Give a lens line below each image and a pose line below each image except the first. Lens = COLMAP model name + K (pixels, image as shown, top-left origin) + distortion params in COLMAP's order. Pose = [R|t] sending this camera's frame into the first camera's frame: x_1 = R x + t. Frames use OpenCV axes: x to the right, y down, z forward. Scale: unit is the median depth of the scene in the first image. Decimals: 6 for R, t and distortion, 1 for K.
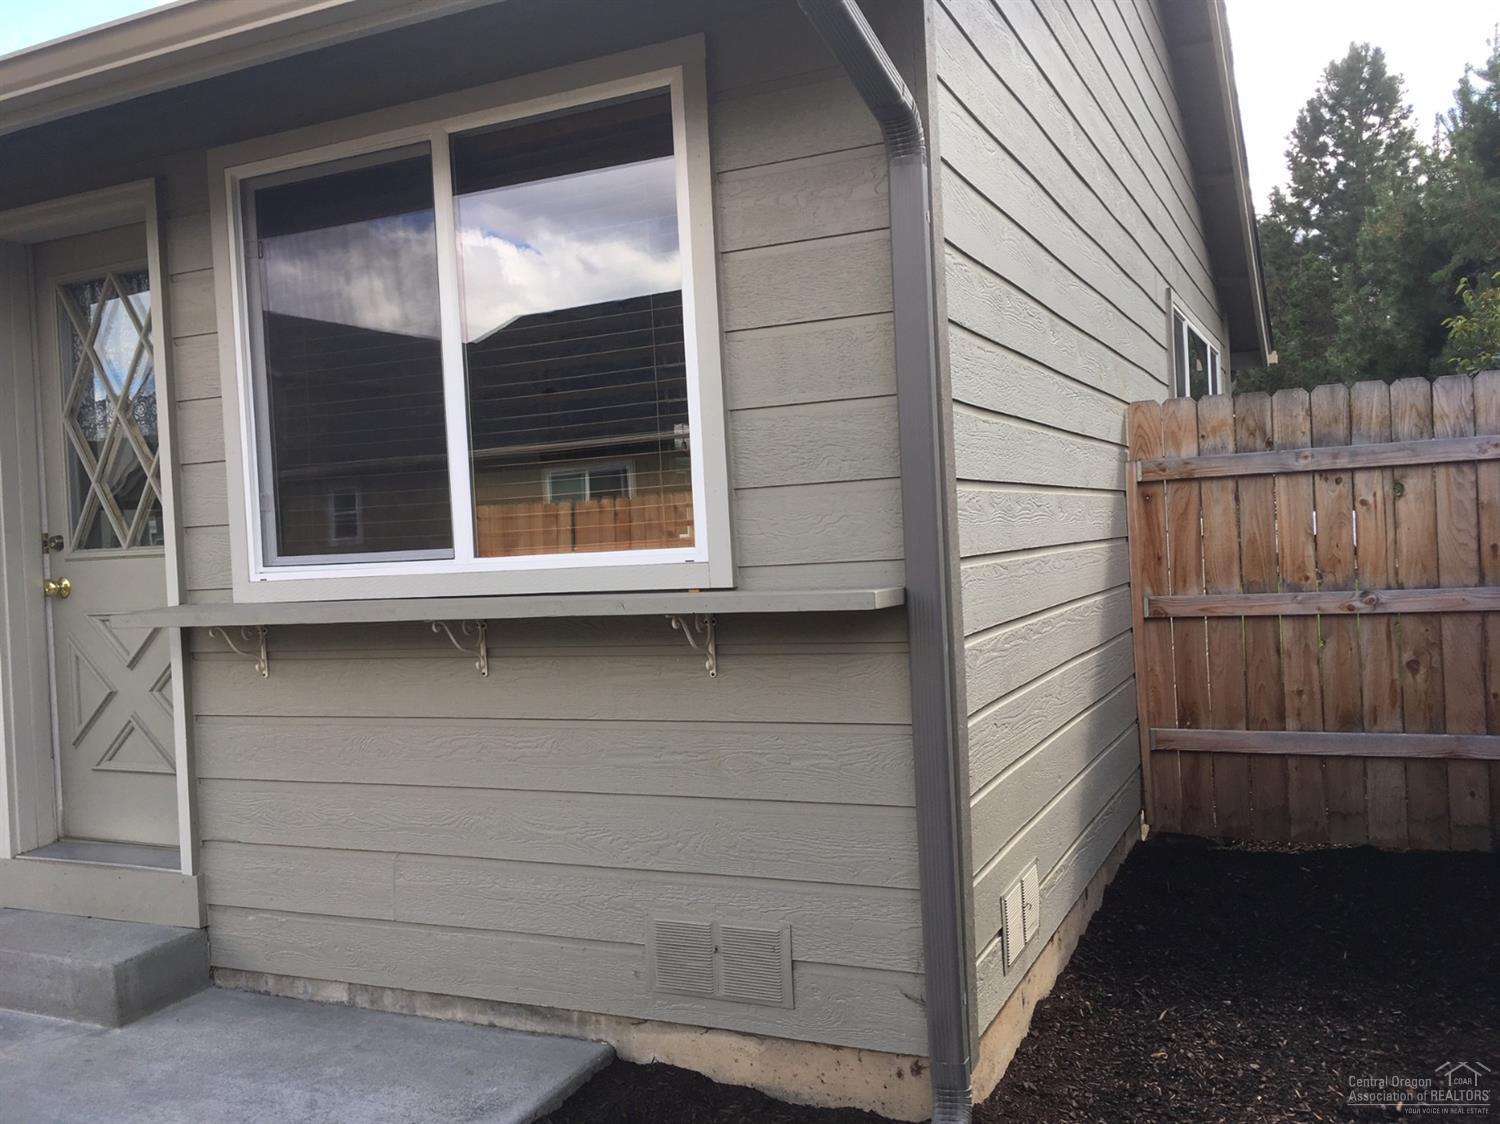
lens RADIAL K [[1277.5, 0, 750.0], [0, 1277.5, 562.0], [0, 0, 1]] dist [0.075110, -0.118091]
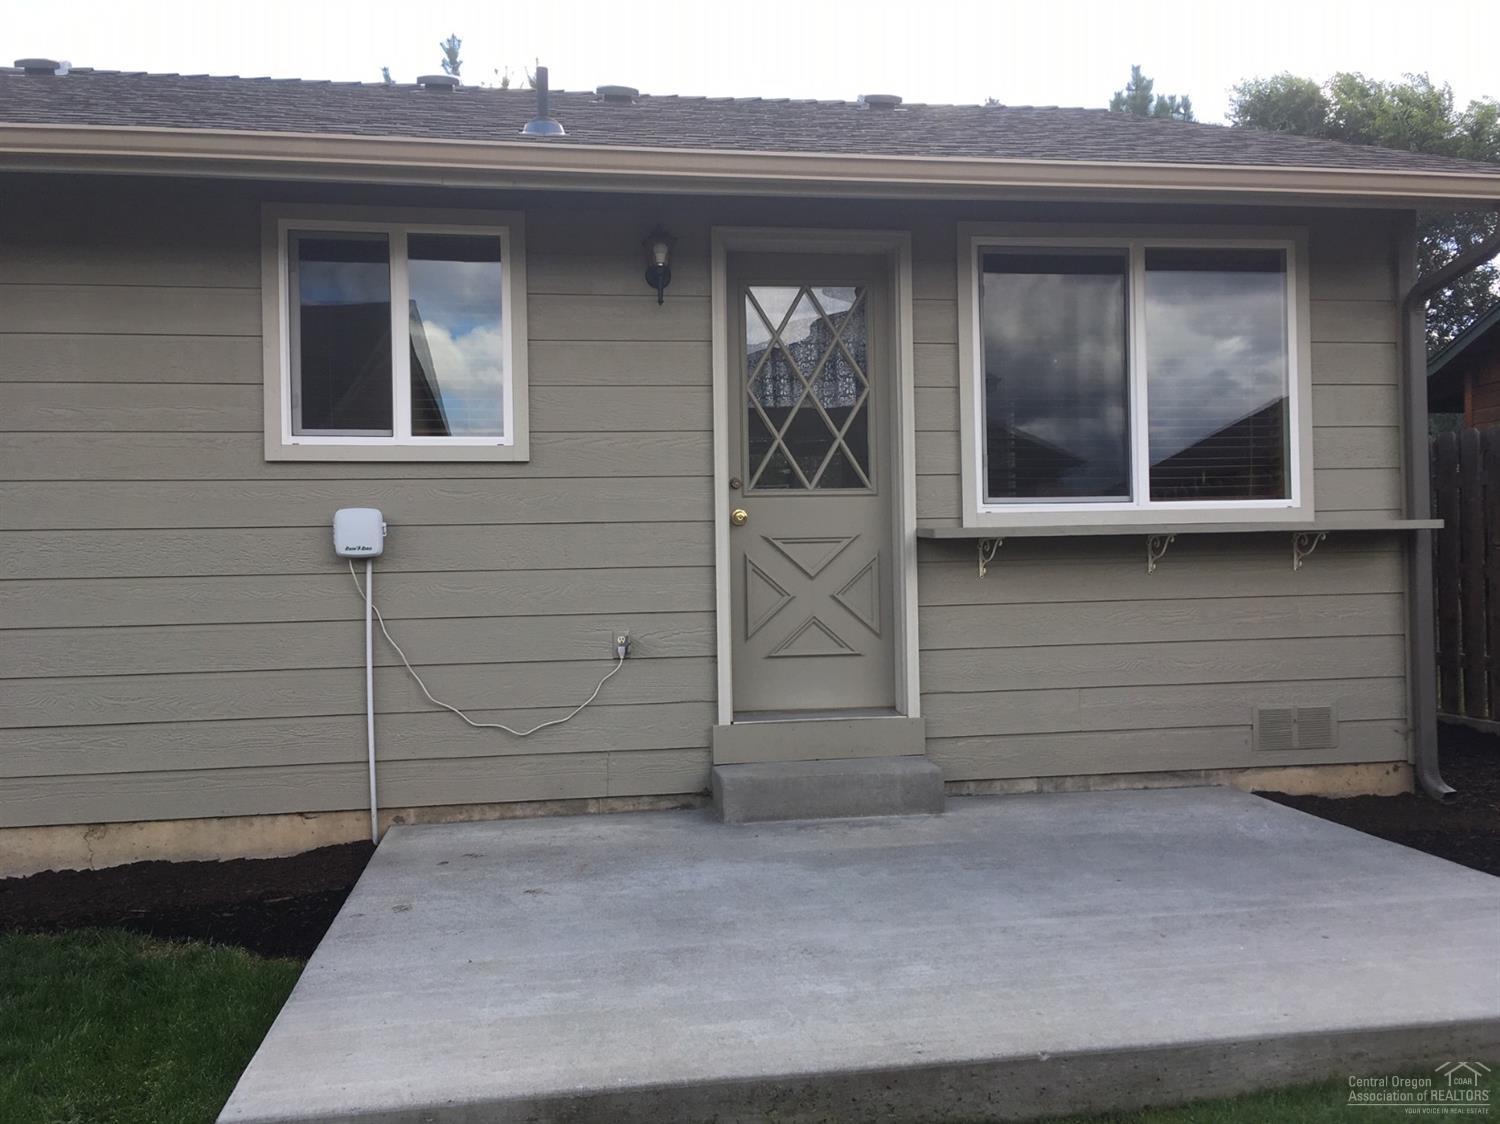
lens RADIAL K [[1277.5, 0, 750.0], [0, 1277.5, 562.0], [0, 0, 1]] dist [0.075110, -0.118091]
pose [[0.830552, 0.034684, 0.555860, -1.510344], [-0.010493, 0.998856, -0.046648, 0.152229], [-0.556842, 0.032911, 0.829966, -0.082668]]
